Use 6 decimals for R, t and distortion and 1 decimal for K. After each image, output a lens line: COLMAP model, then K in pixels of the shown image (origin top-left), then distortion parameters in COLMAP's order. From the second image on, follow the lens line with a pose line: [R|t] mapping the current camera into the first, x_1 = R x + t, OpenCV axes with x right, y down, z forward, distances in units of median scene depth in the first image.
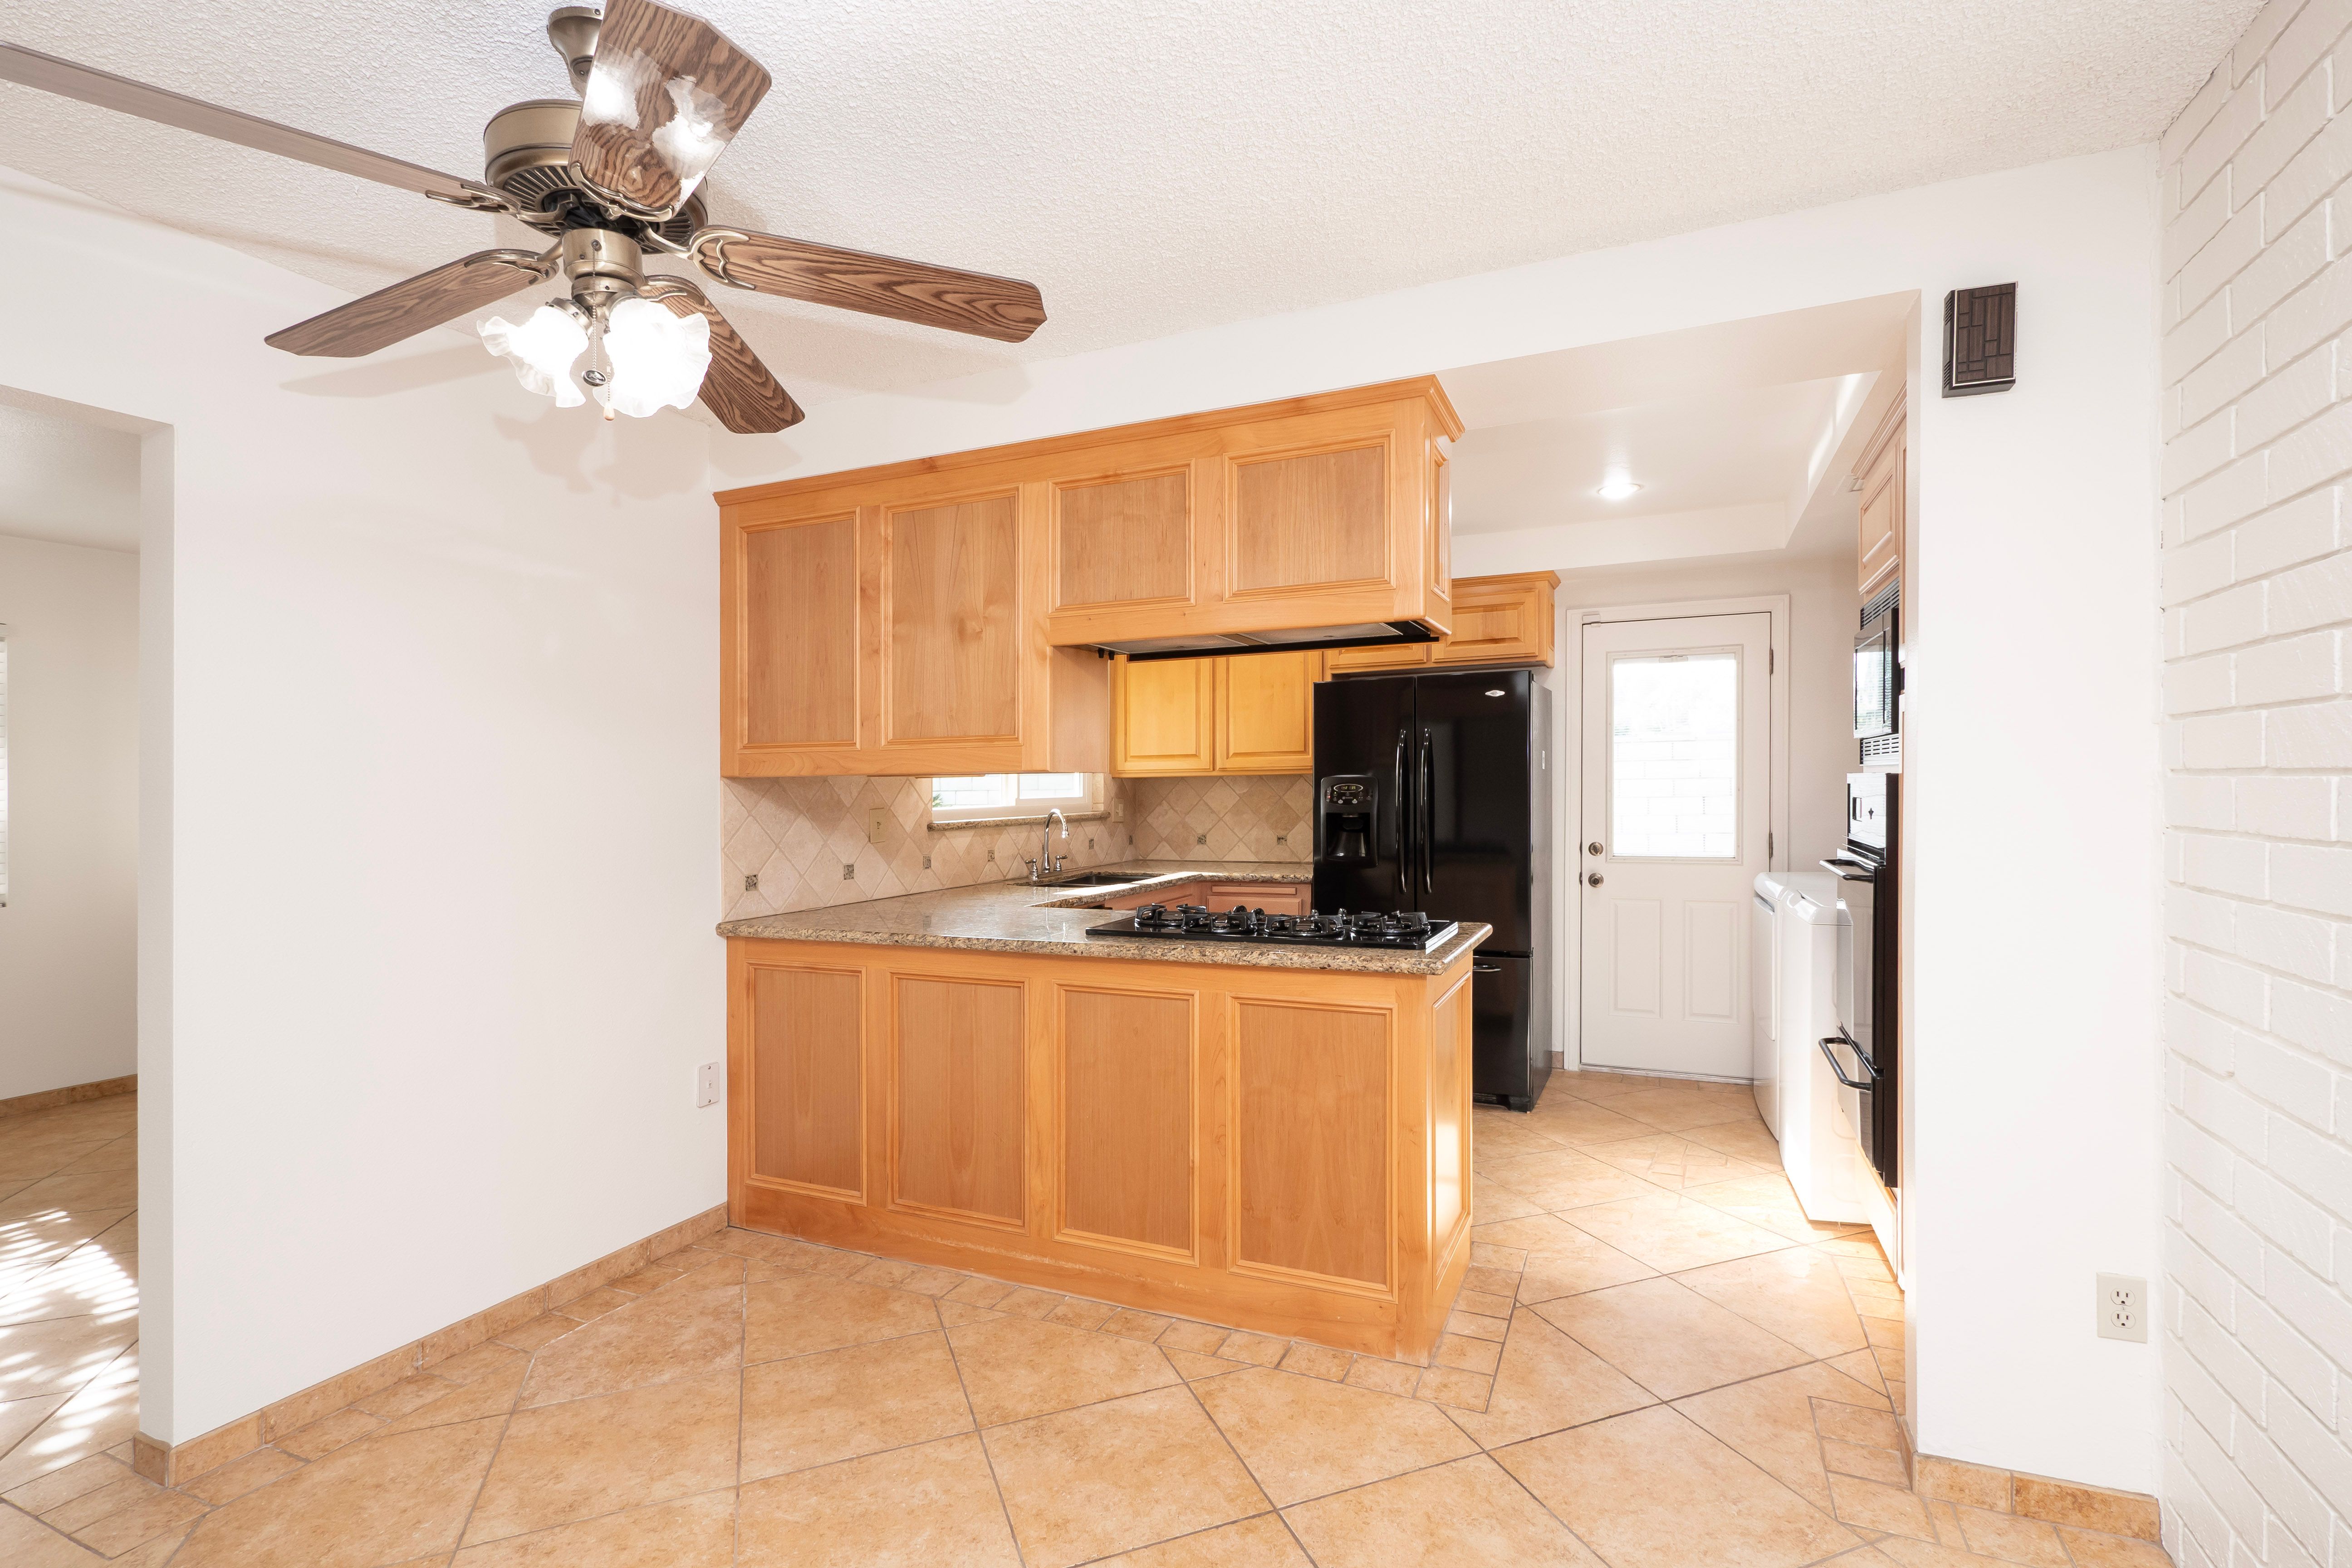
lens RADIAL K [[1091.3, 0, 1176.0], [0, 1091.3, 784.0], [0, 0, 1]] dist [-0.000944, -0.000261]
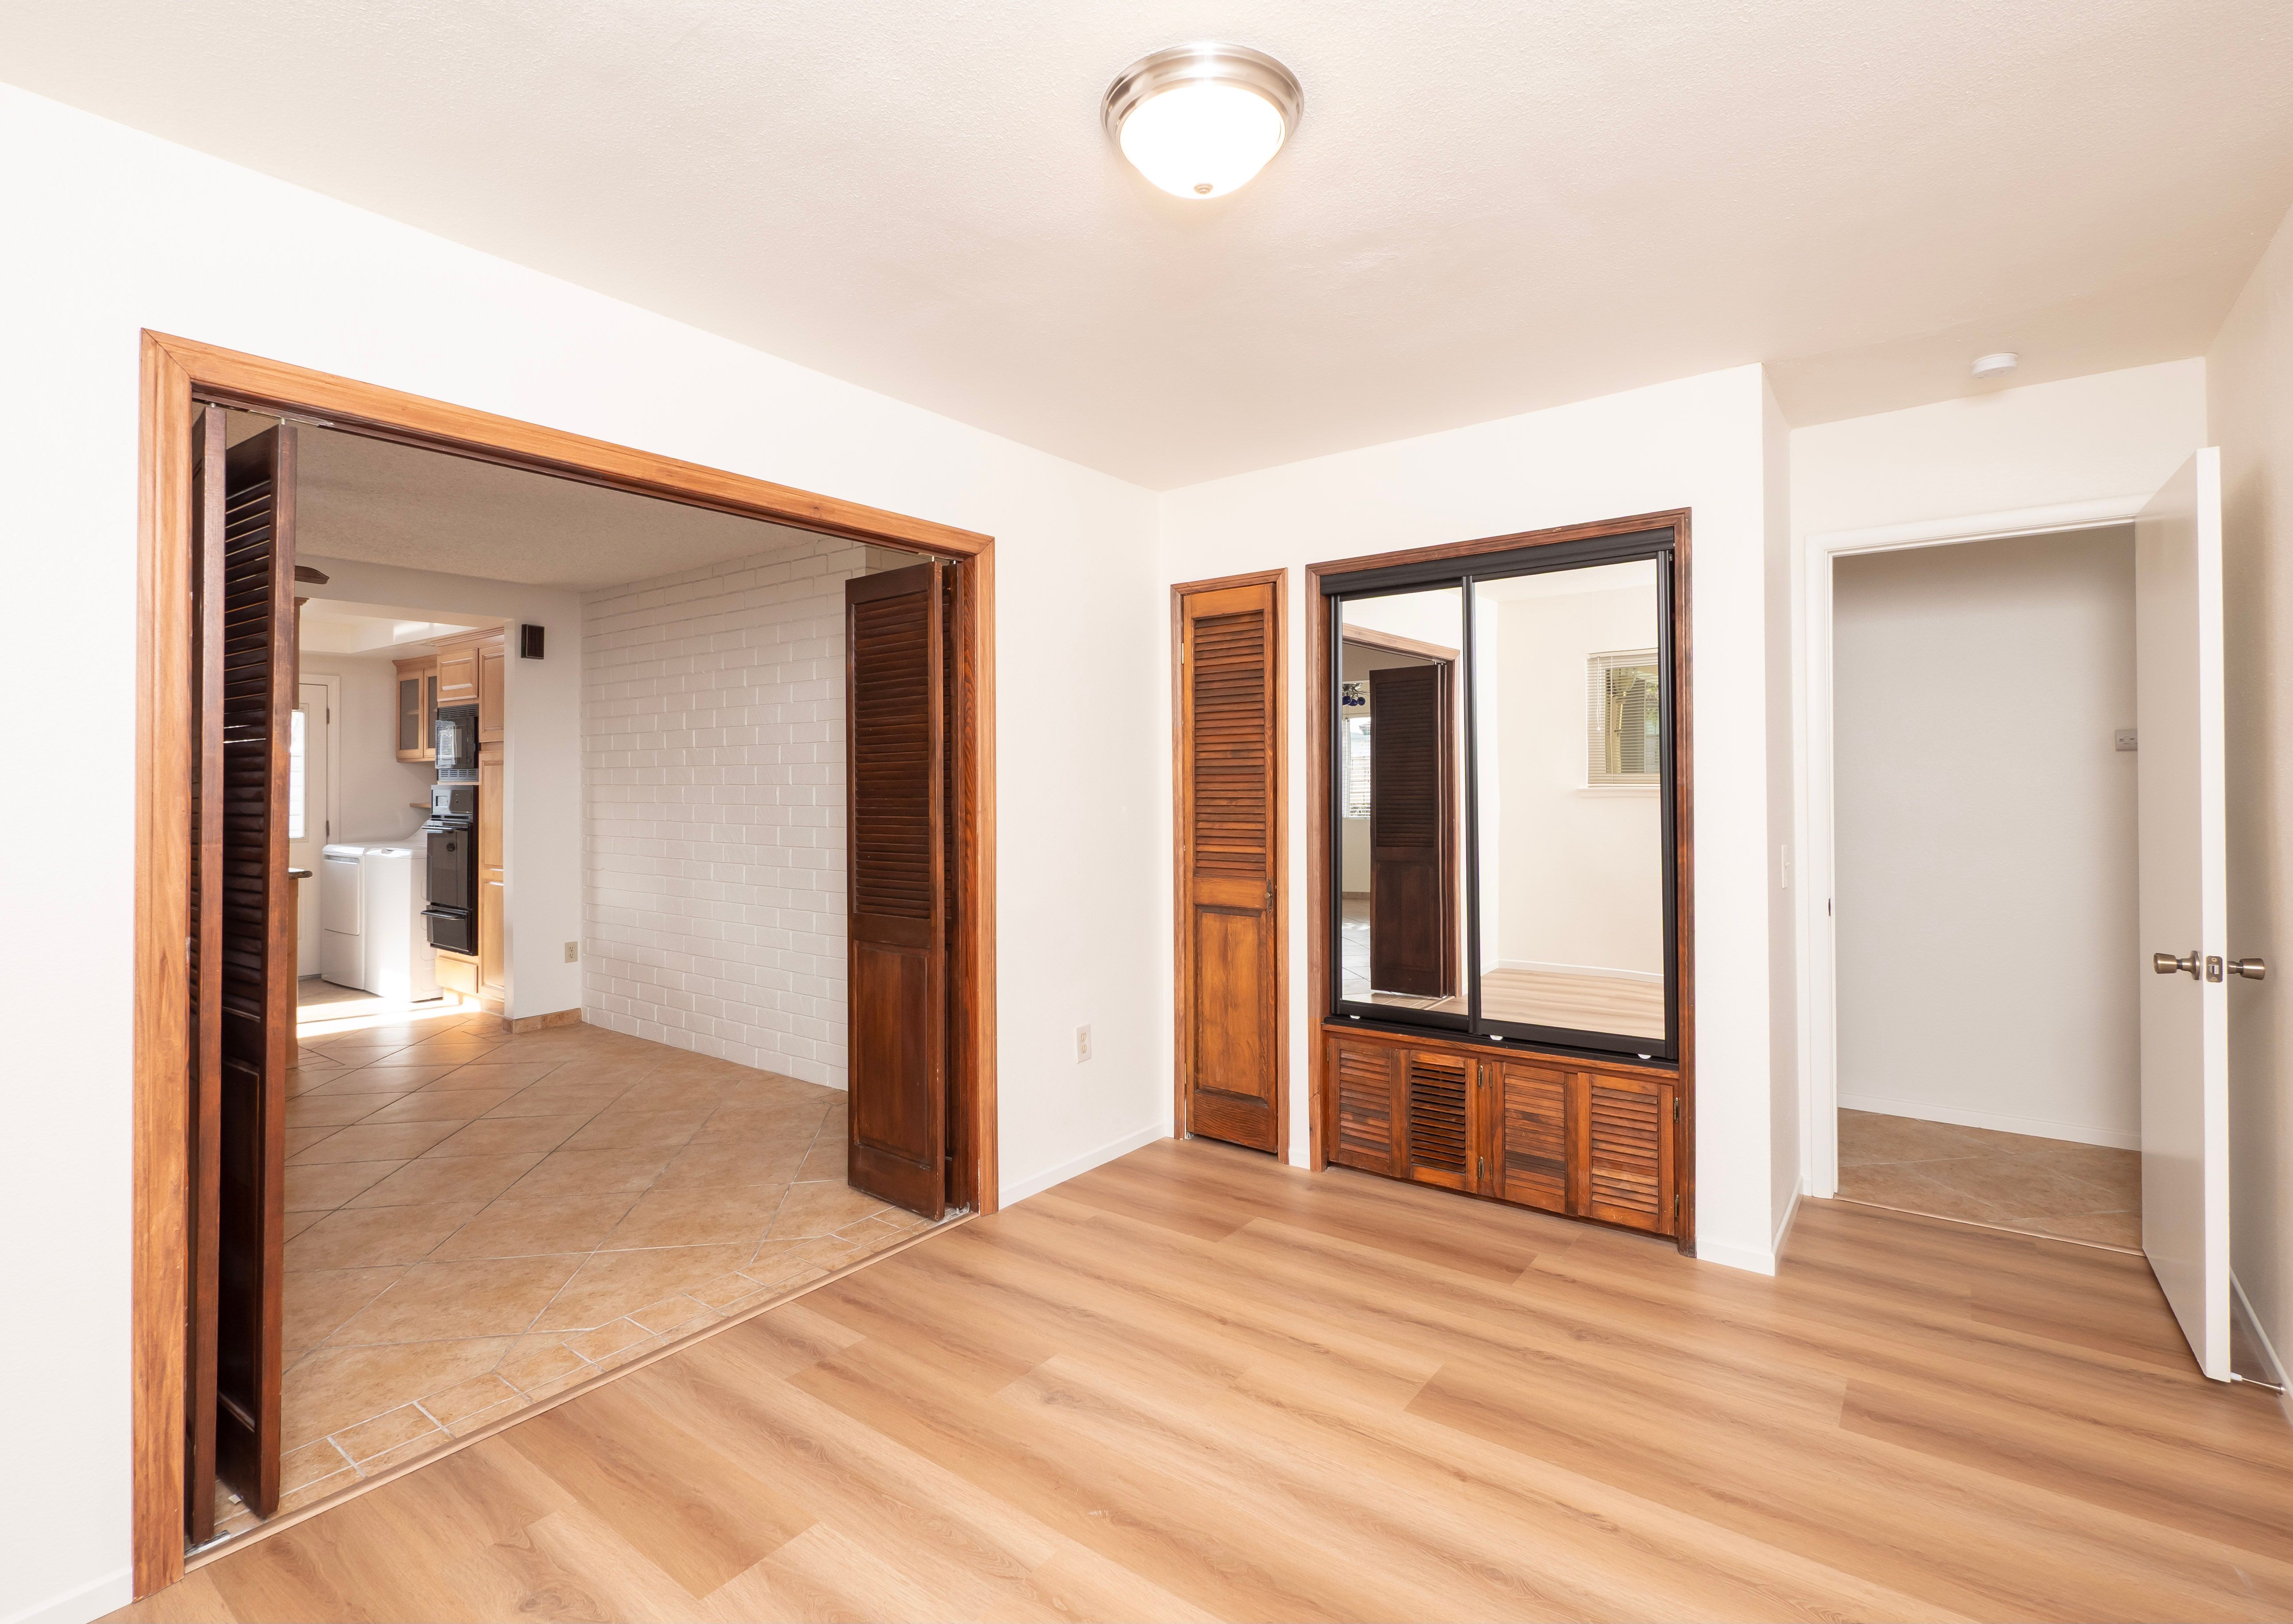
lens RADIAL K [[1013.0, 0, 1138.0], [0, 1013.0, 802.3], [0, 0, 1]] dist [-0.002713, -0.000302]
pose [[0.205625, -0.002933, 0.978626, -1.441292], [-0.001349, 0.999994, 0.003281, 0.020334], [-0.978630, -0.001994, 0.205620, -1.053707]]
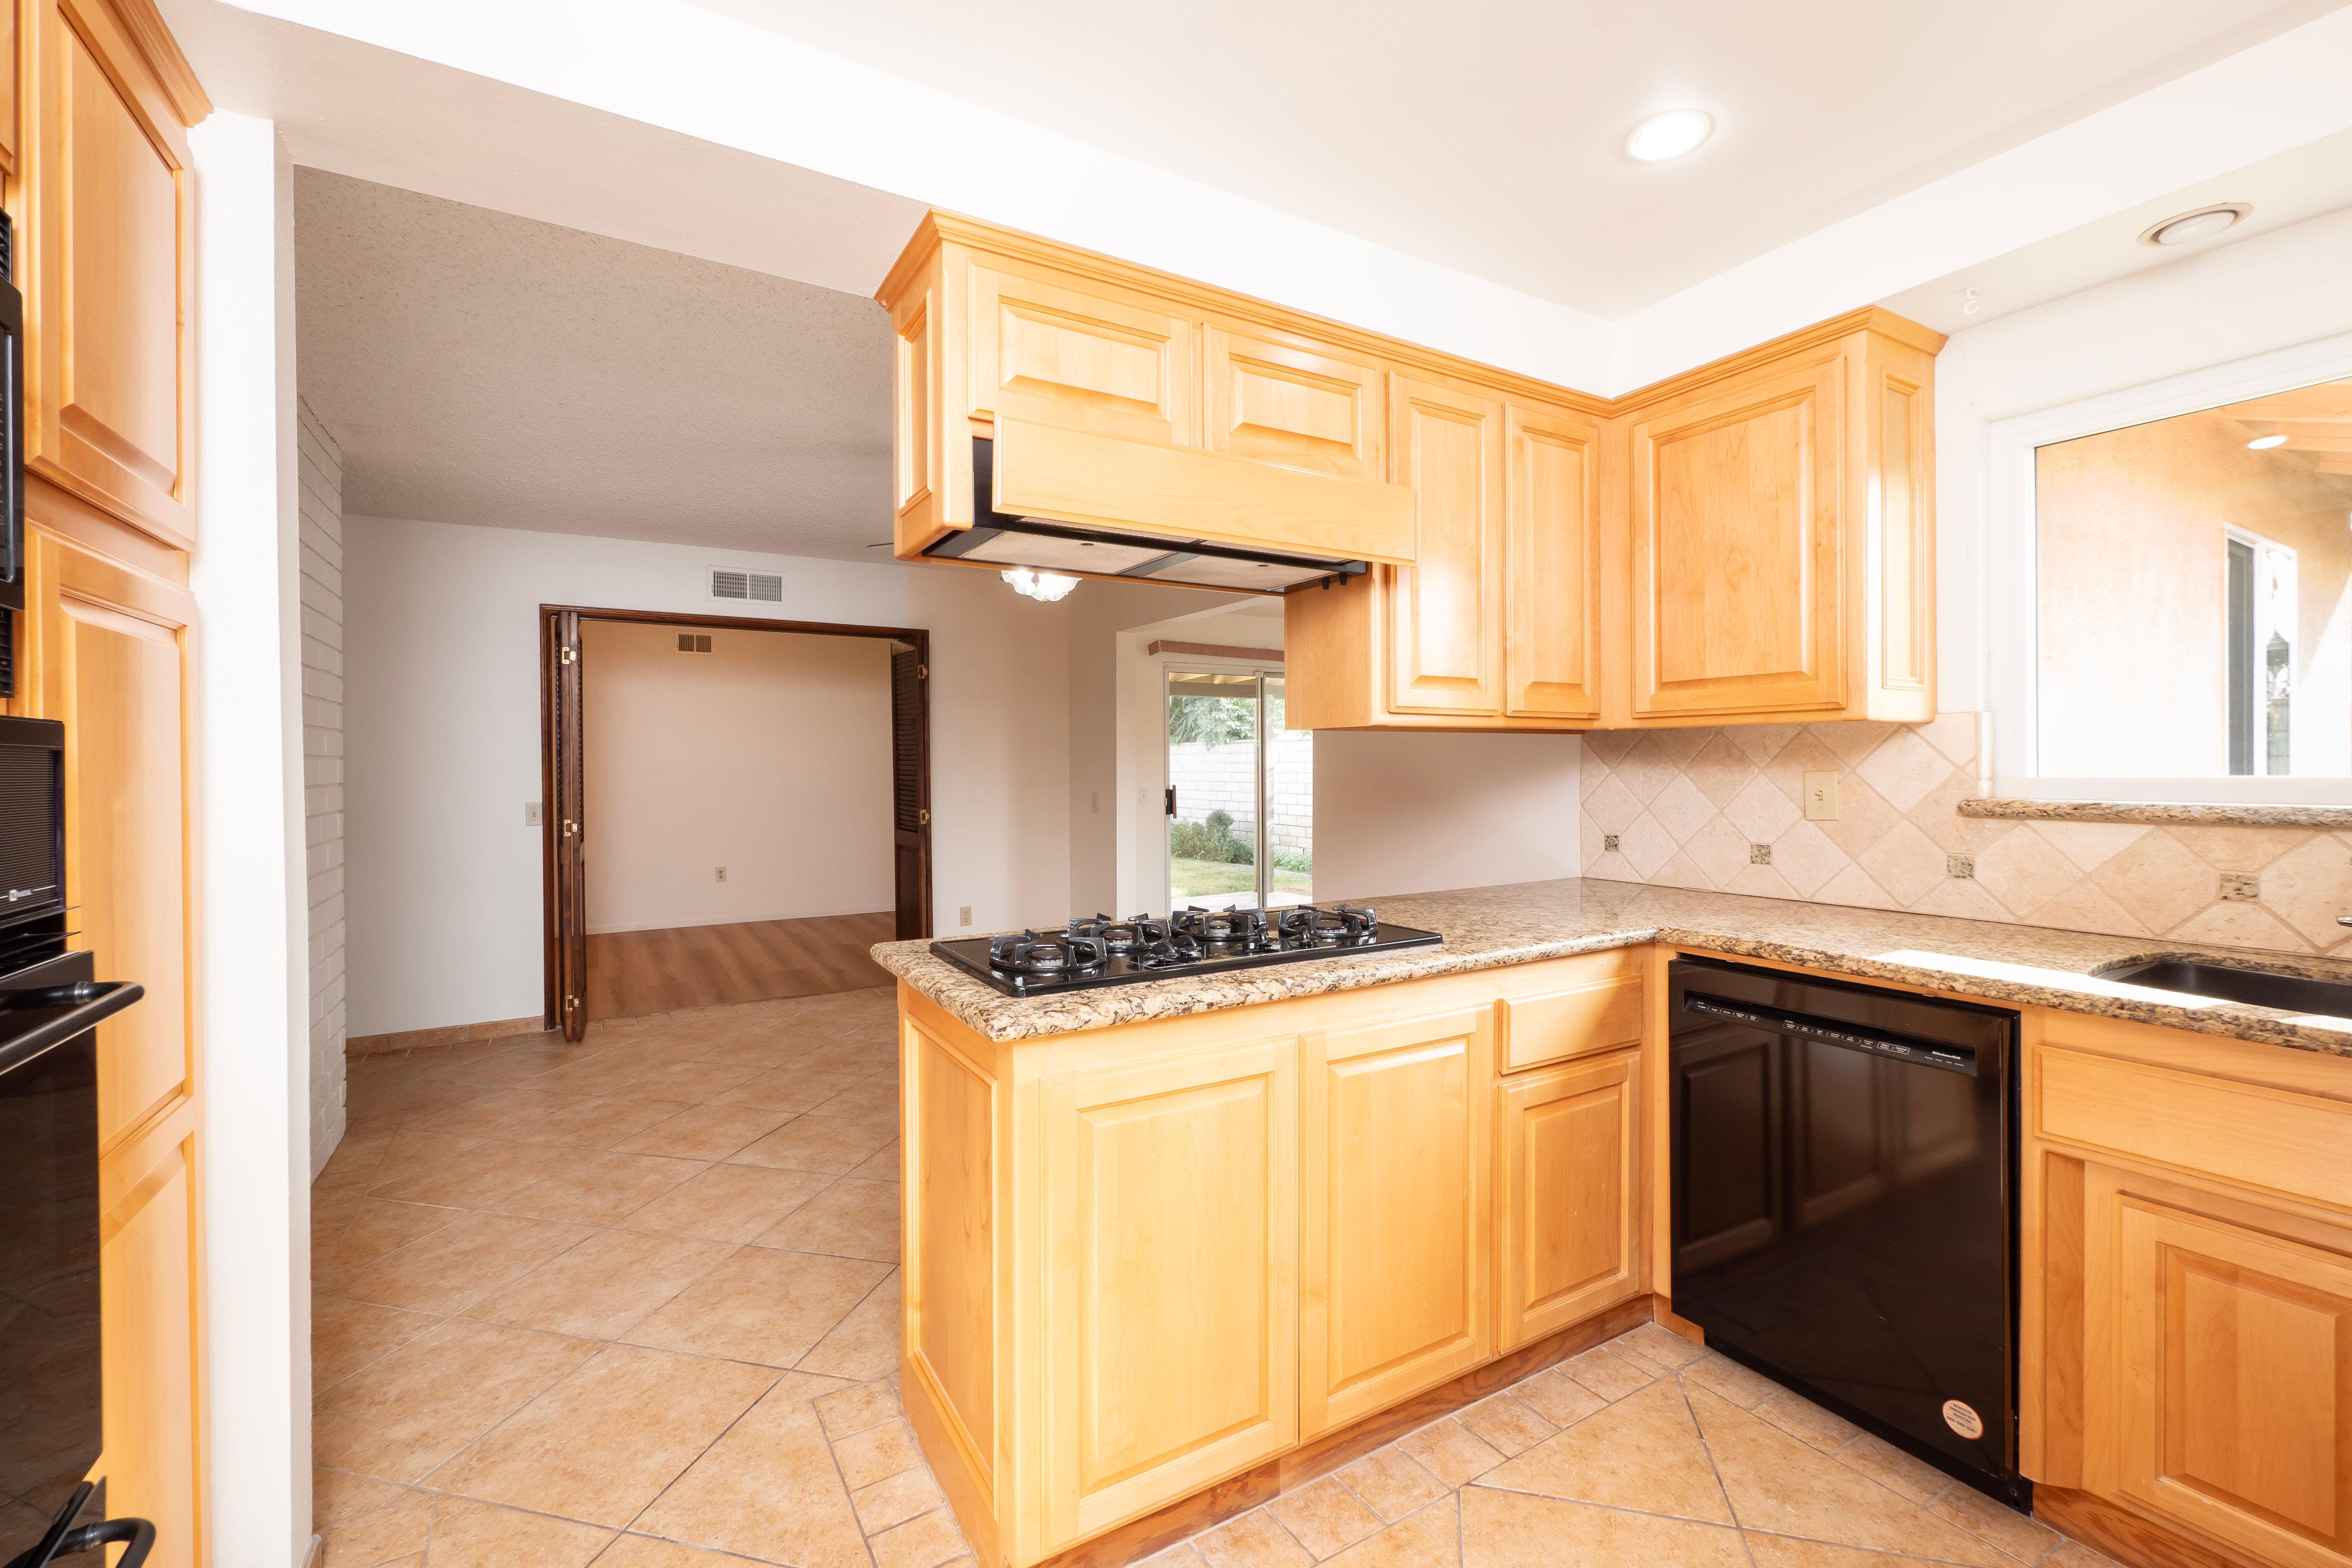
lens RADIAL K [[1008.6, 0, 1175.1], [0, 1008.6, 761.5], [0, 0, 1]] dist [-0.003615, -0.000566]
pose [[-0.580401, 0.012351, -0.814237, 0.812697], [0.013638, 0.999892, 0.005445, 0.013556], [0.814217, -0.007944, -0.580507, 1.778361]]
